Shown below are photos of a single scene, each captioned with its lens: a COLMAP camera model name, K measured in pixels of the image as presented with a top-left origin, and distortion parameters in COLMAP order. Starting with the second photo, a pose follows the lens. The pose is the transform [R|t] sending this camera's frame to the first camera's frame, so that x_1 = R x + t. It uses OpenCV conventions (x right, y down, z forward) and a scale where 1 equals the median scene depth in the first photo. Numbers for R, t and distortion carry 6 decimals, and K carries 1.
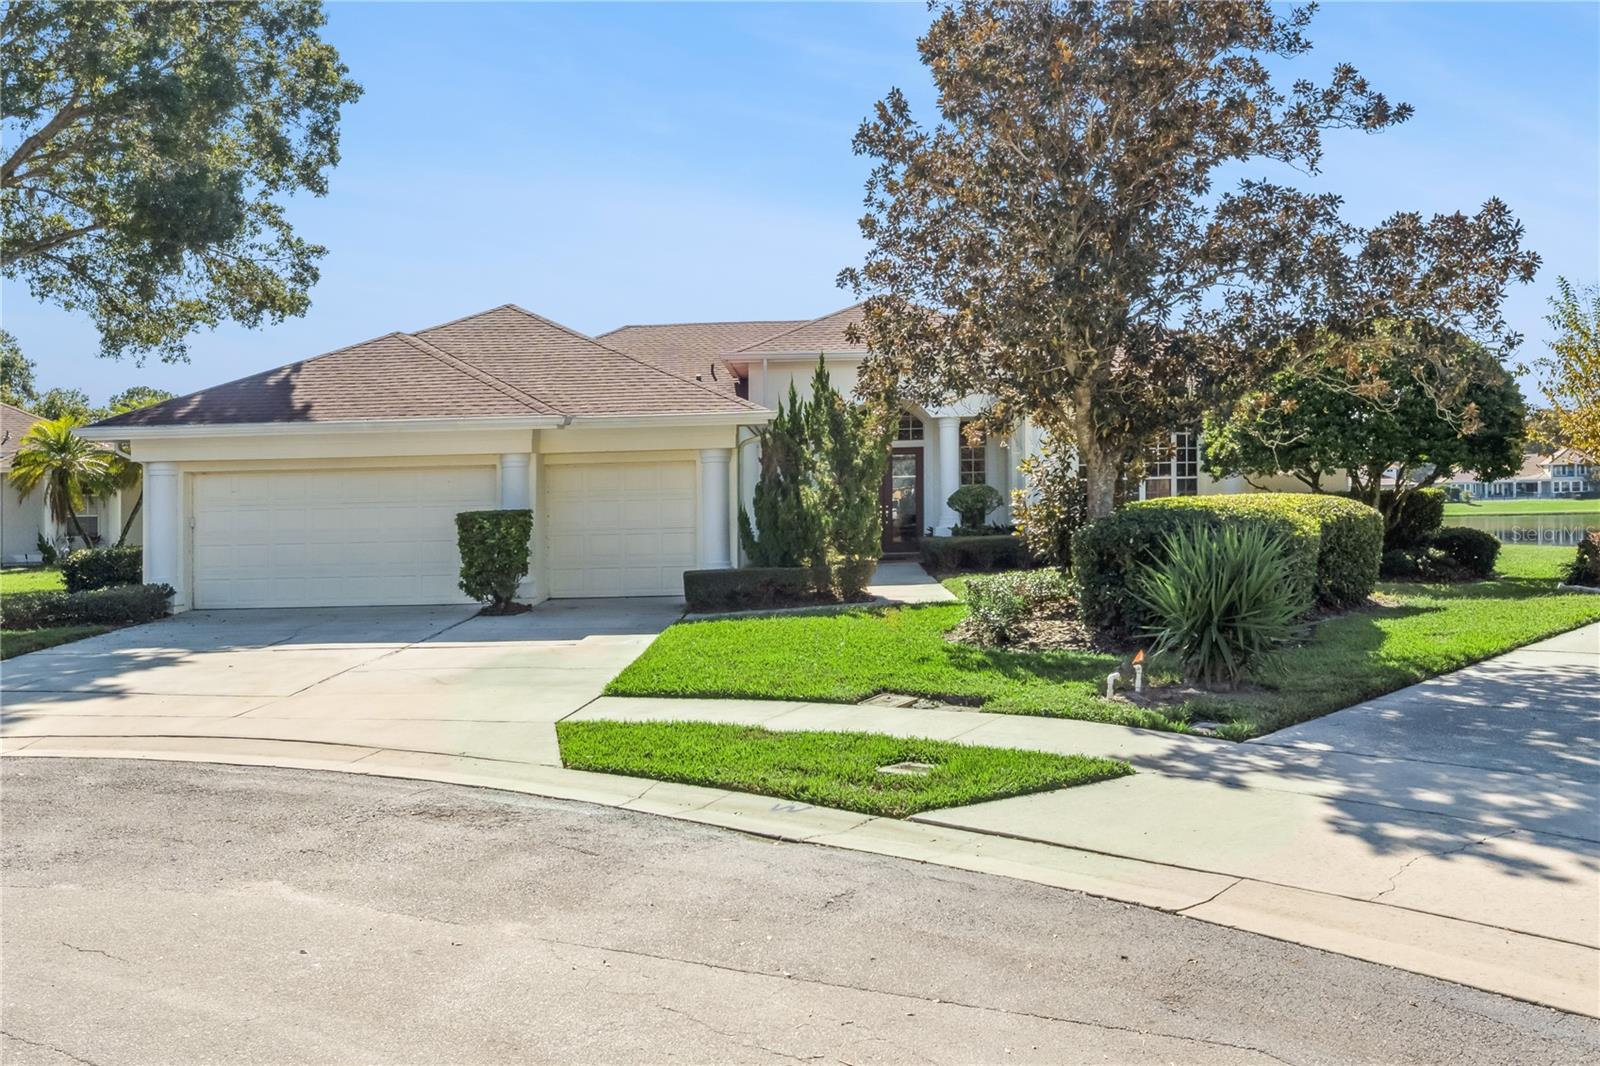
lens RADIAL K [[1283.4, 0, 800.0], [0, 1283.4, 533.0], [0, 0, 1]] dist [0.000503, -0.000012]
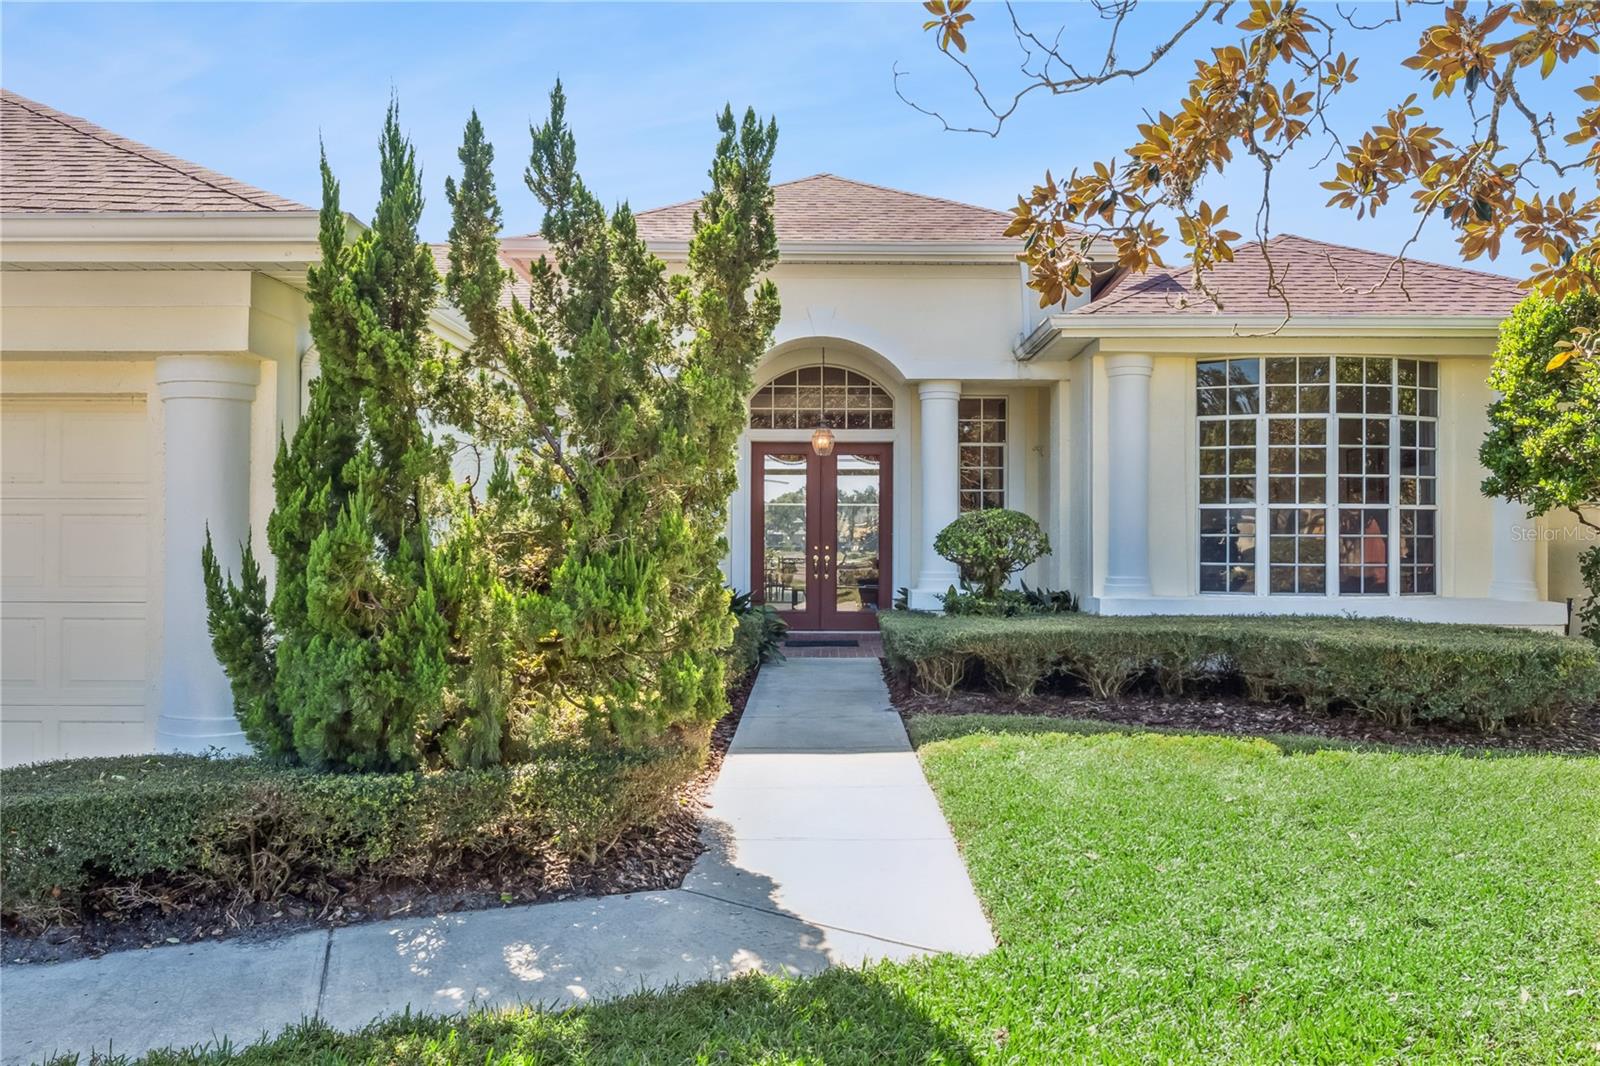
lens RADIAL K [[1253.9, 0, 800.0], [0, 1253.9, 533.0], [0, 0, 1]] dist [-0.000421, -0.000155]
pose [[0.999841, 0.017080, 0.005079, 0.057926], [-0.016918, 0.999396, -0.030364, -0.012070], [-0.005595, 0.030274, 0.999526, 0.496143]]
